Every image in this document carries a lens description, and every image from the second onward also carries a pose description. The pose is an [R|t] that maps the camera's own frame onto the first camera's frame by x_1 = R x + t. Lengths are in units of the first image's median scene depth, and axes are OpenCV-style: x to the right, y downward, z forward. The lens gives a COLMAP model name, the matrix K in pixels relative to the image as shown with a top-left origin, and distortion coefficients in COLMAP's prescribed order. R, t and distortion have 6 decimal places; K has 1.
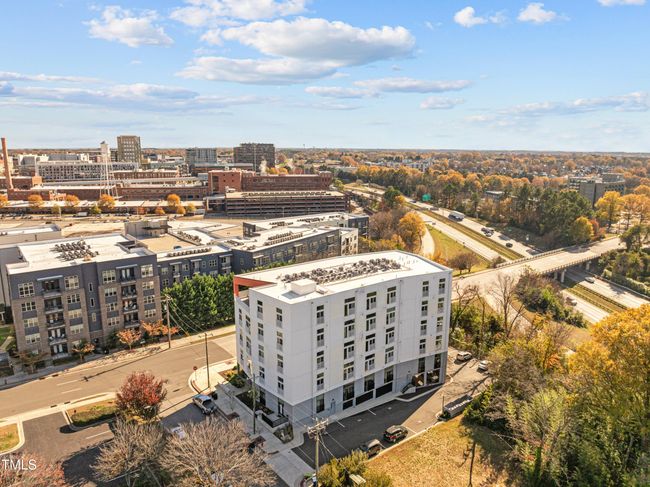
lens RADIAL K [[455.6, 0, 325.0], [0, 455.6, 243.5], [0, 0, 1]] dist [-0.007840, -0.049122]
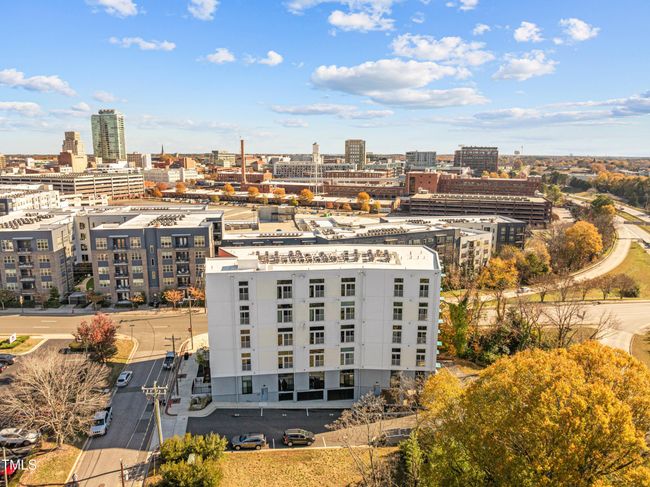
lens RADIAL K [[455.6, 0, 325.0], [0, 455.6, 243.5], [0, 0, 1]] dist [-0.007840, -0.049122]
pose [[0.865839, 0.096047, -0.491016, 0.460826], [-0.103305, 0.994573, 0.012383, 0.021164], [0.489541, 0.040003, 0.871062, 0.188112]]
